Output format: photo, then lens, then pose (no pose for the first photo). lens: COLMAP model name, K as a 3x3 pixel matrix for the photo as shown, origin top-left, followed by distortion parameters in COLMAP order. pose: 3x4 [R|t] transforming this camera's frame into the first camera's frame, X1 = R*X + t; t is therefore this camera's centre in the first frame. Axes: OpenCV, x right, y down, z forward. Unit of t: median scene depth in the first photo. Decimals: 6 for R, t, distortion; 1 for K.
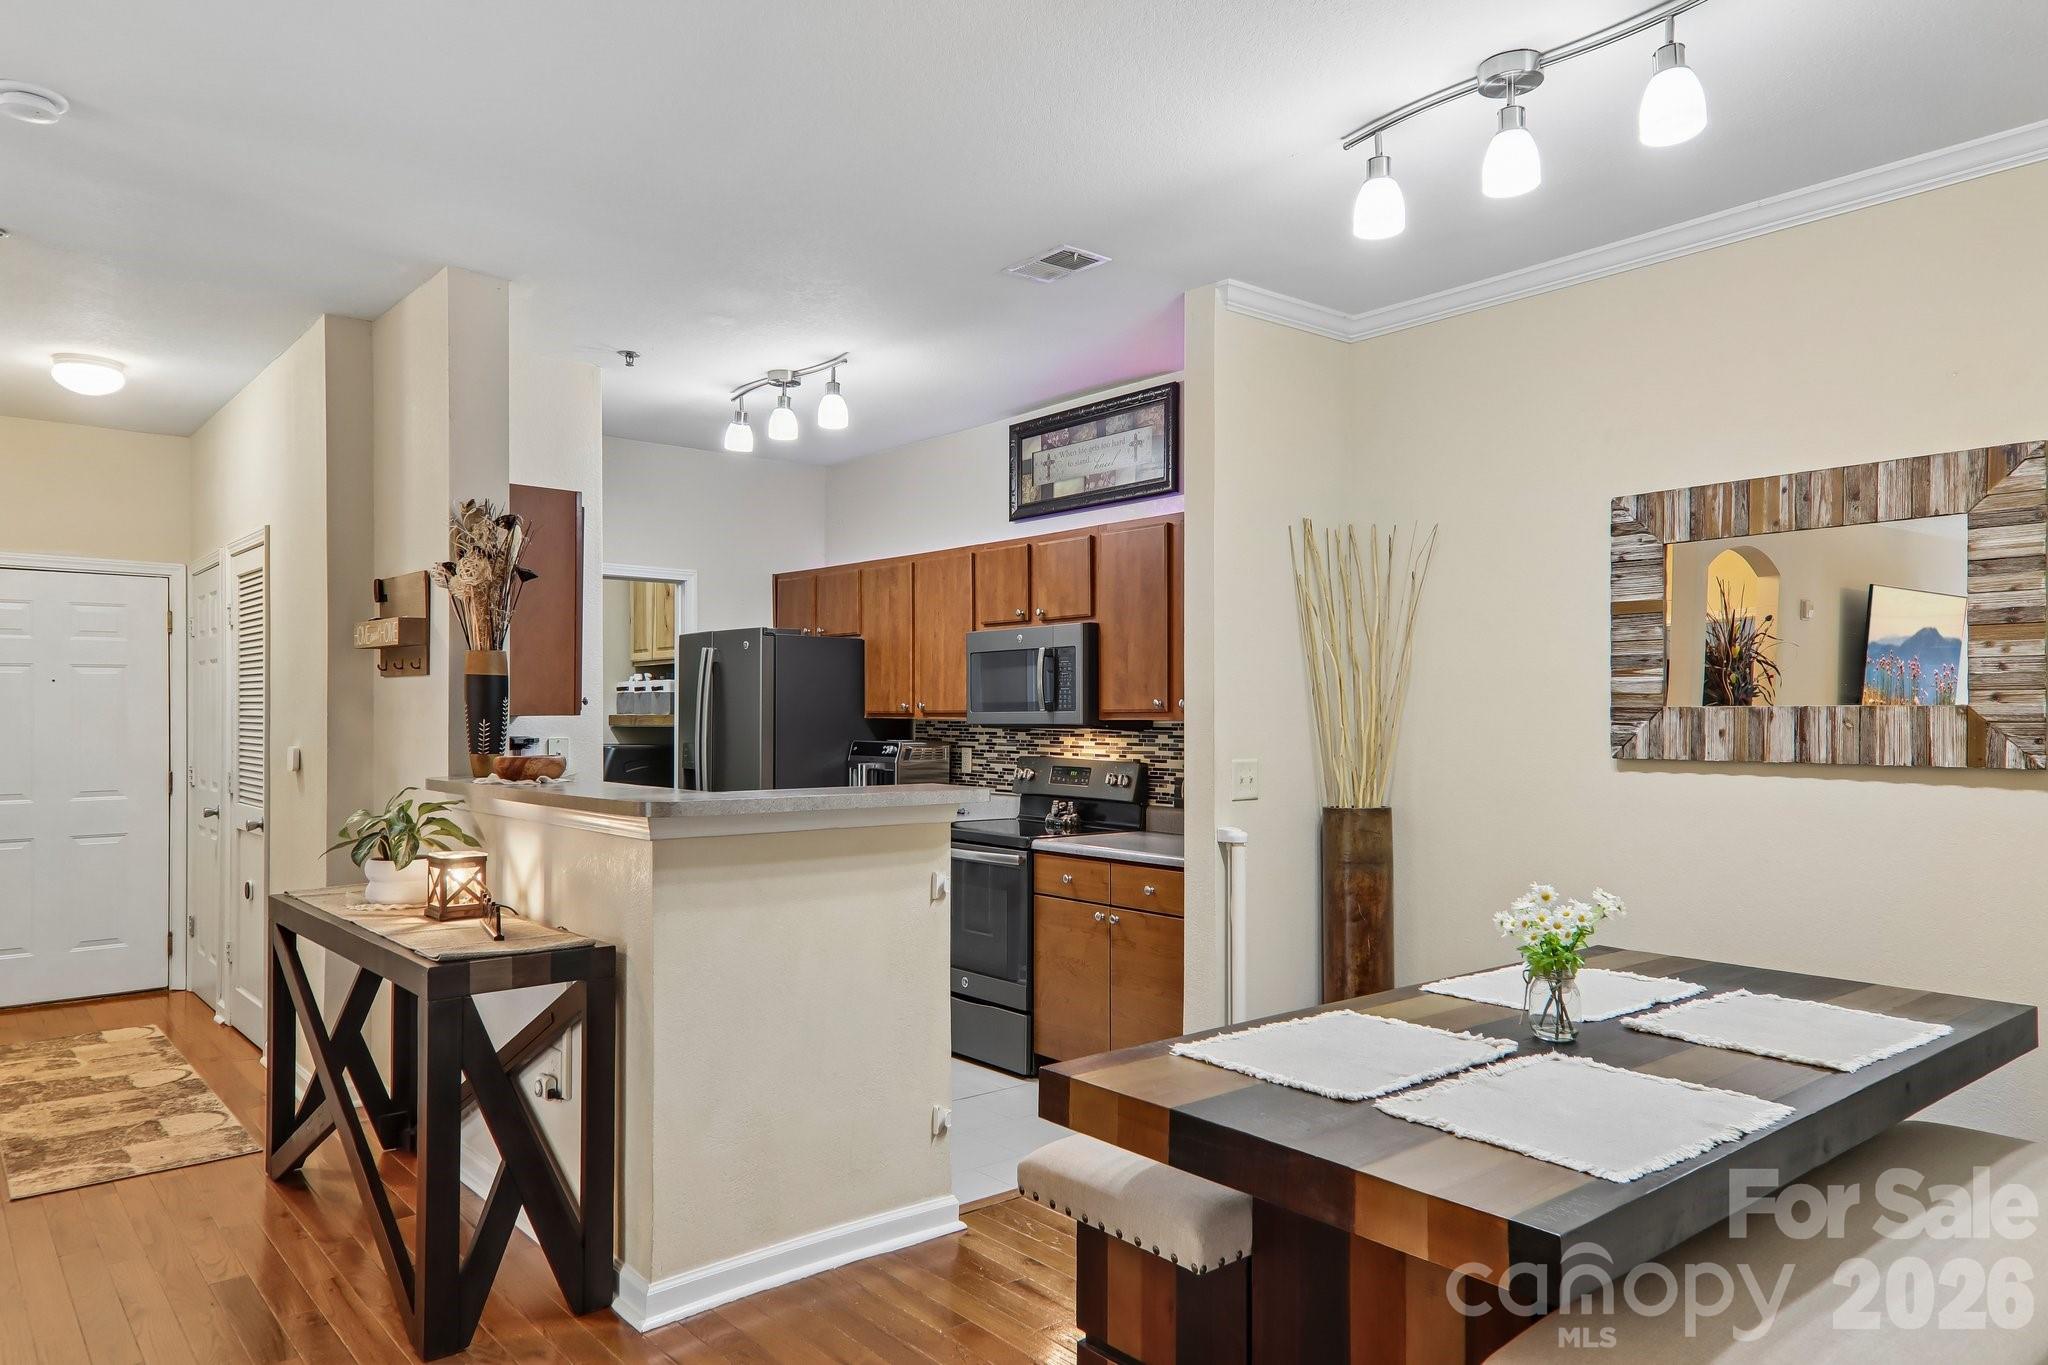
lens RADIAL K [[1344.3, 0, 1028.2], [0, 1344.3, 704.6], [0, 0, 1]] dist [0.055375, -0.020156]
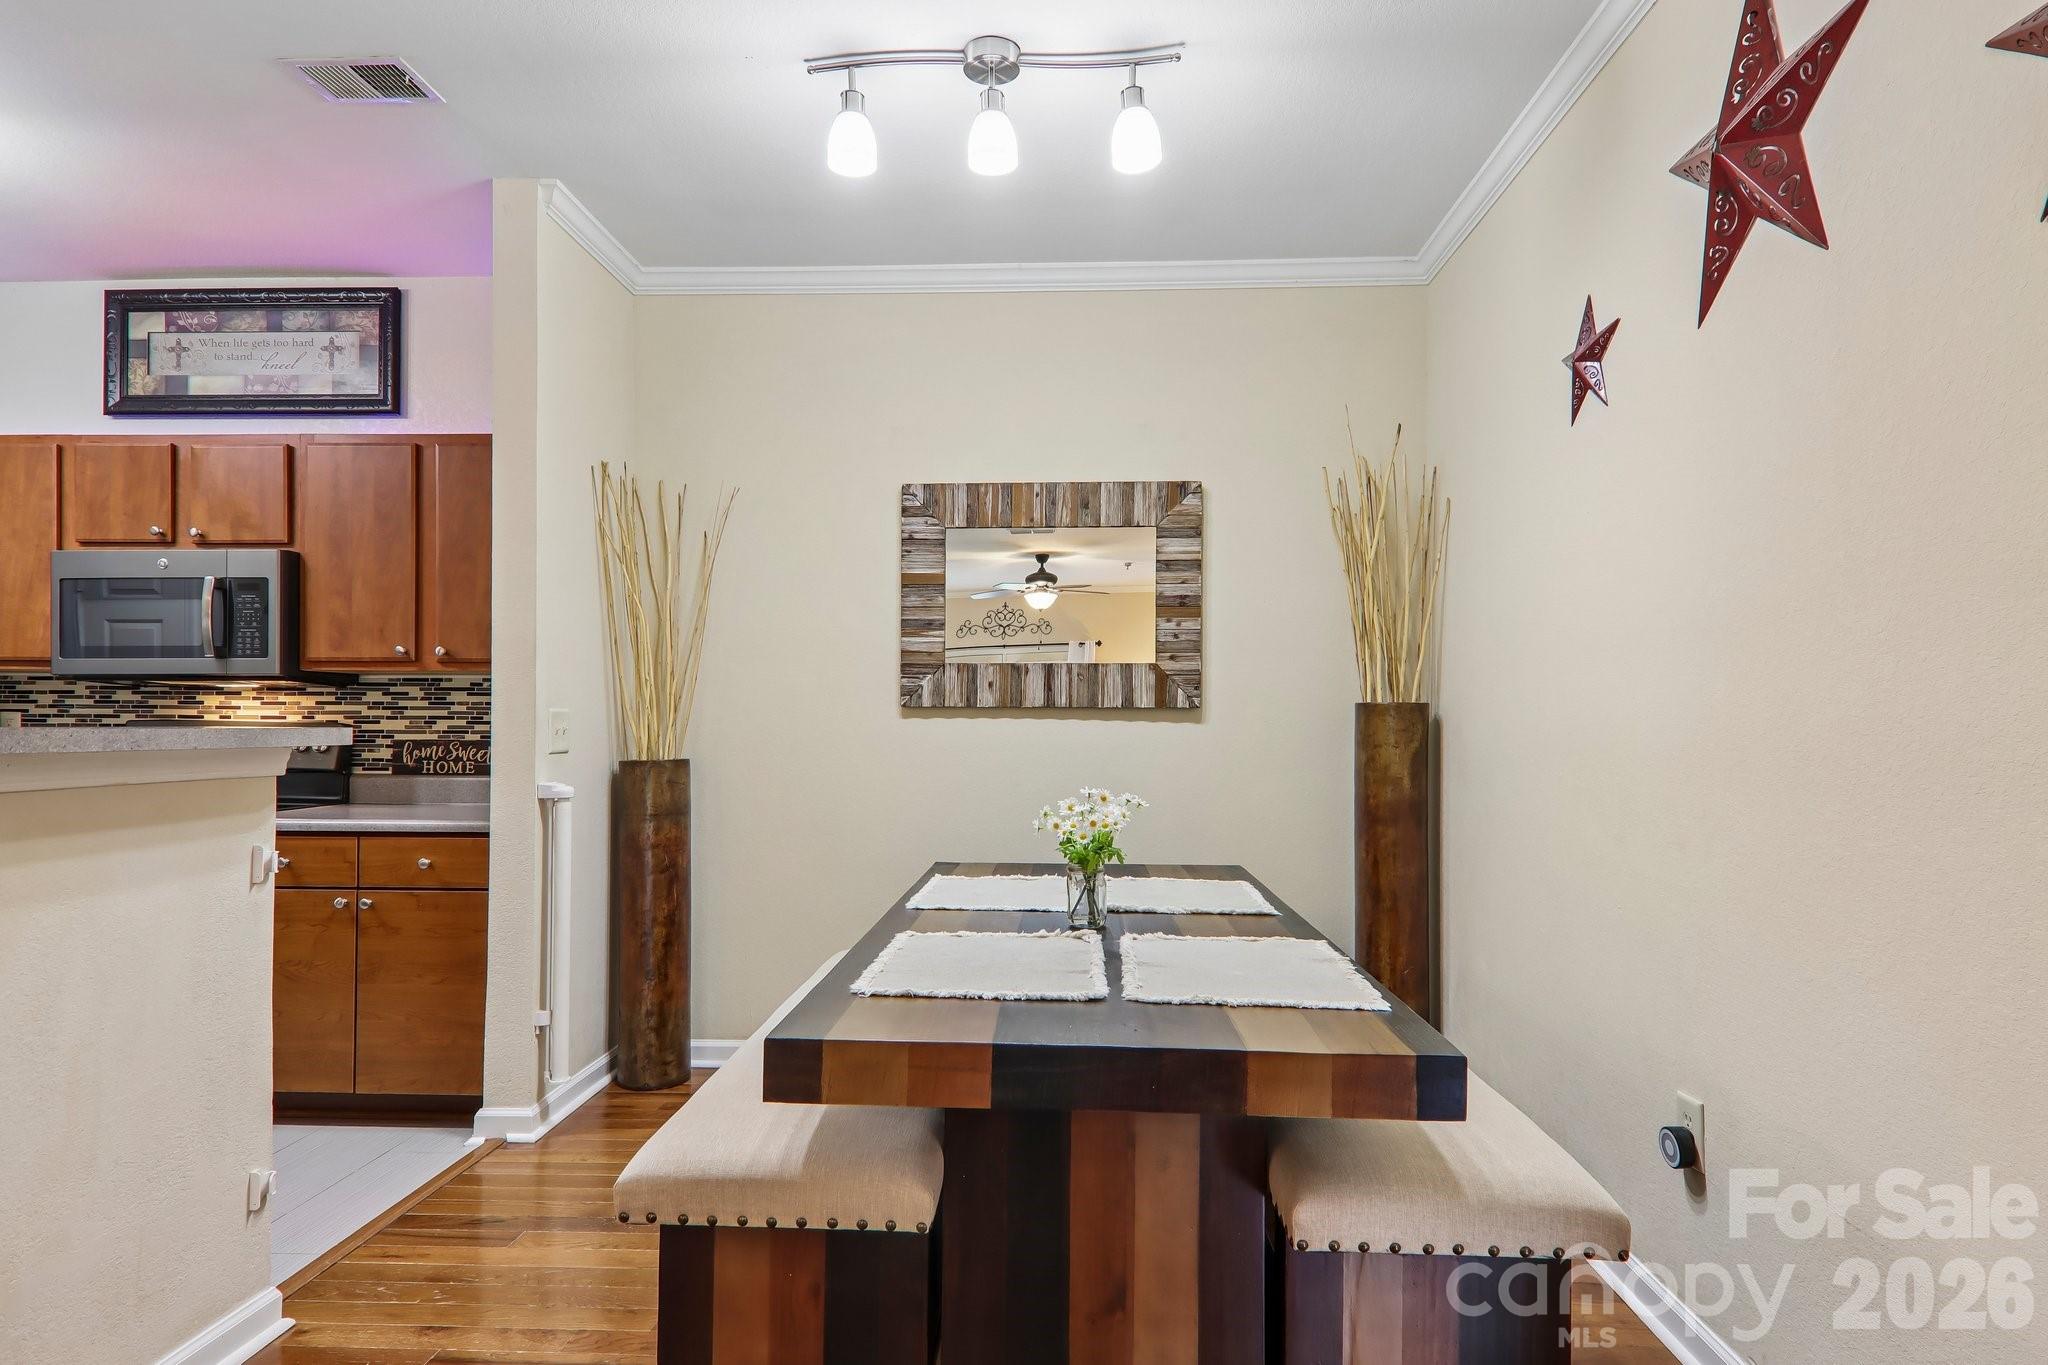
lens RADIAL K [[1142.5, 0, 1029.8], [0, 1142.5, 713.3], [0, 0, 1]] dist [0.035529, -0.020010]
pose [[0.675916, 0.008133, 0.736934, -0.187478], [-0.009895, 0.999949, -0.001960, 0.039206], [-0.736912, -0.005966, 0.675962, 0.215589]]
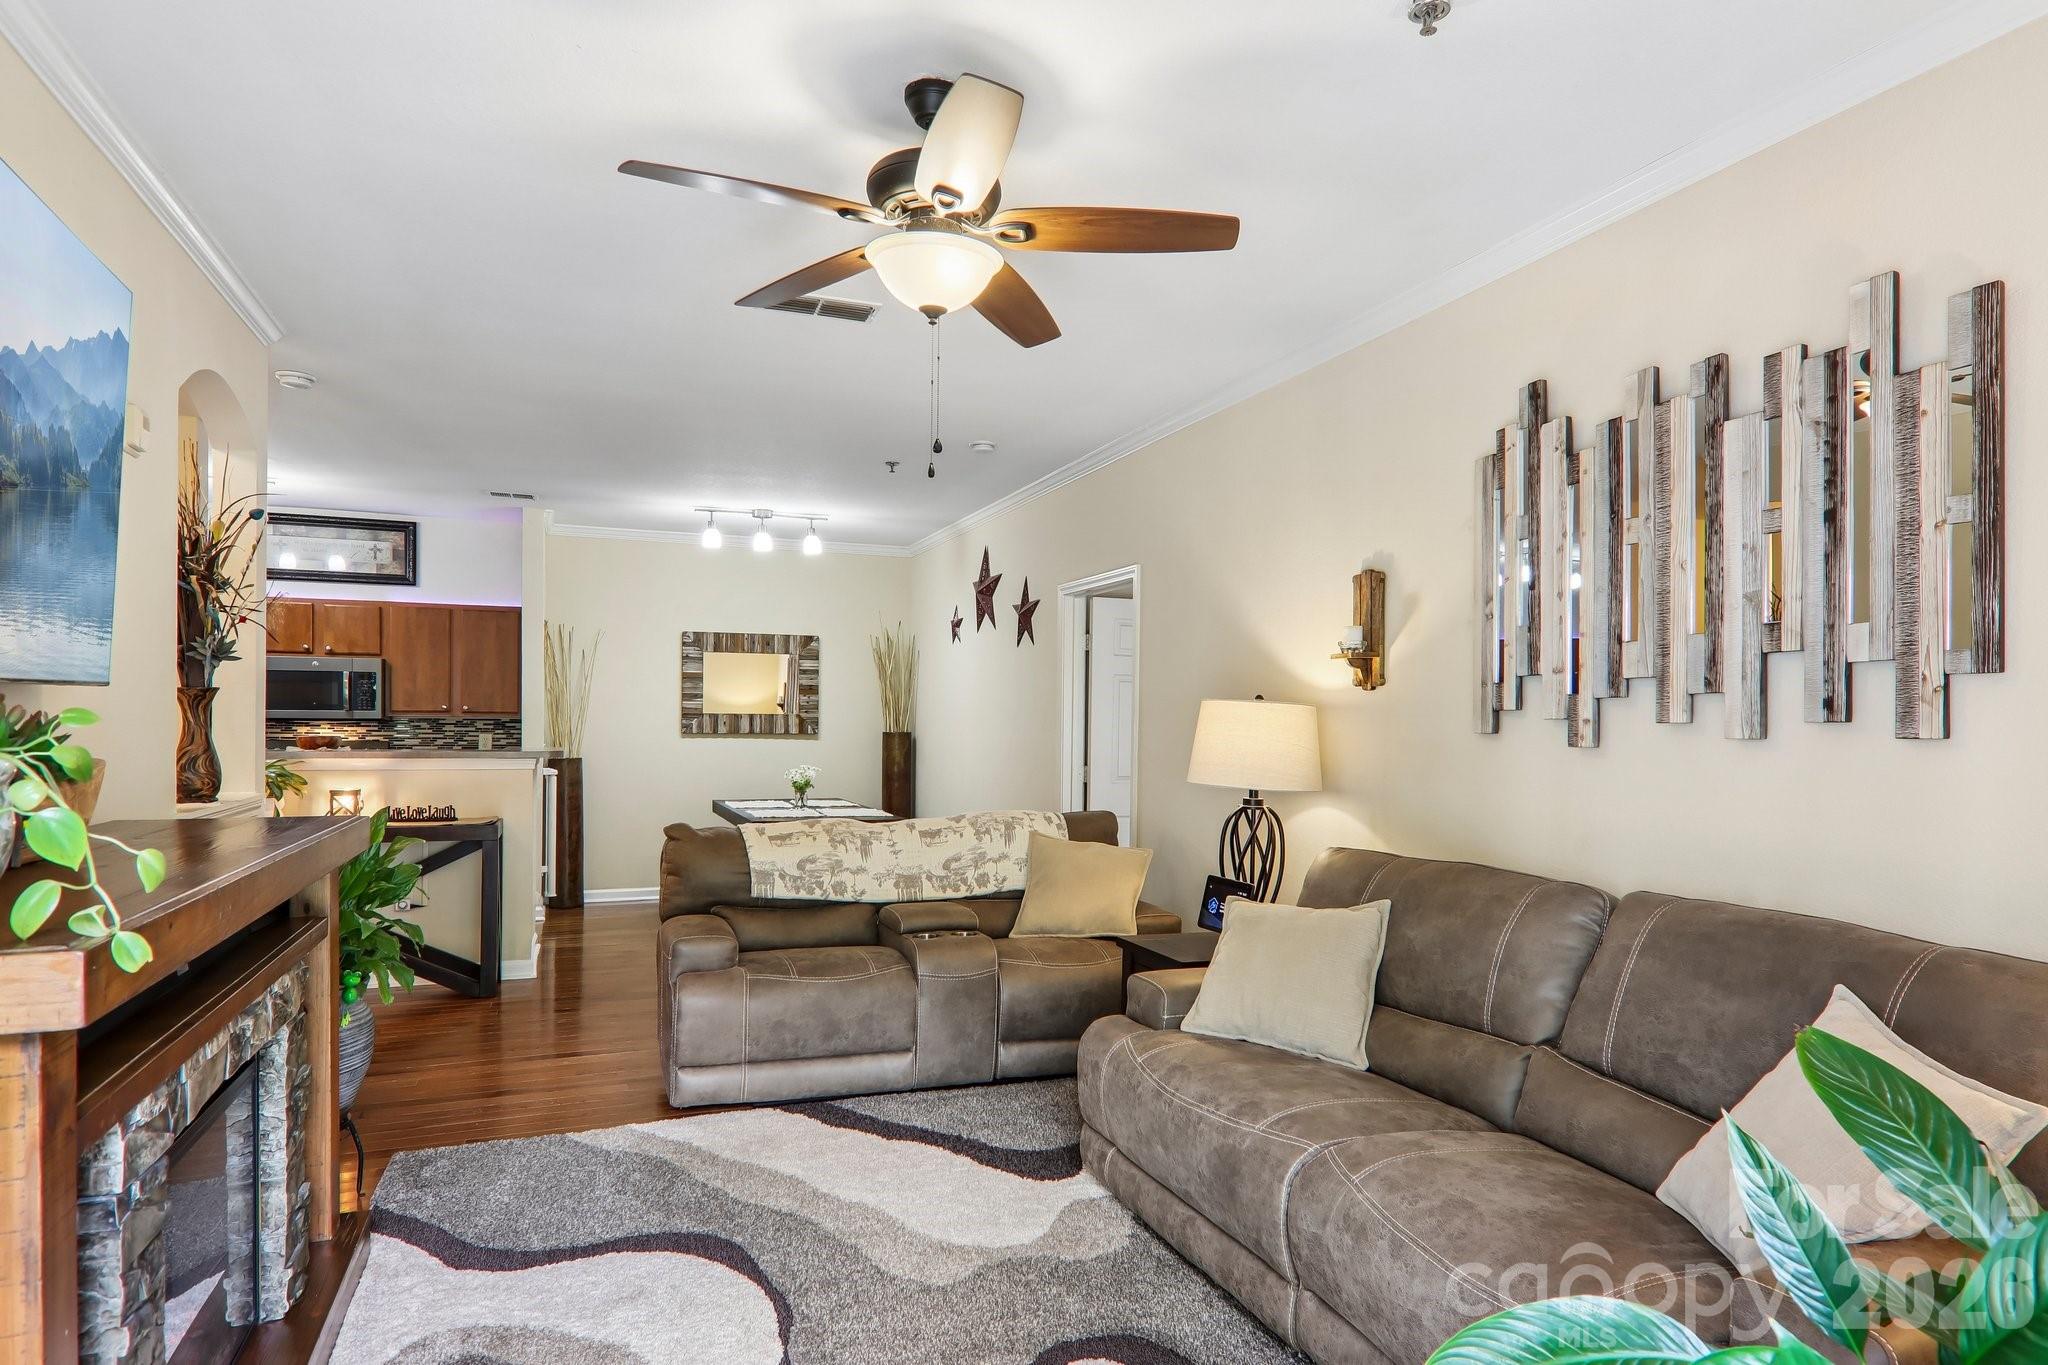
lens RADIAL K [[1142.5, 0, 1027.2], [0, 1142.5, 729.6], [0, 0, 1]] dist [0.035529, -0.020010]
pose [[0.320815, -0.001090, 0.947141, -1.200864], [-0.014569, 0.999875, 0.006086, 0.008815], [-0.947030, -0.015751, 0.320759, -0.264769]]
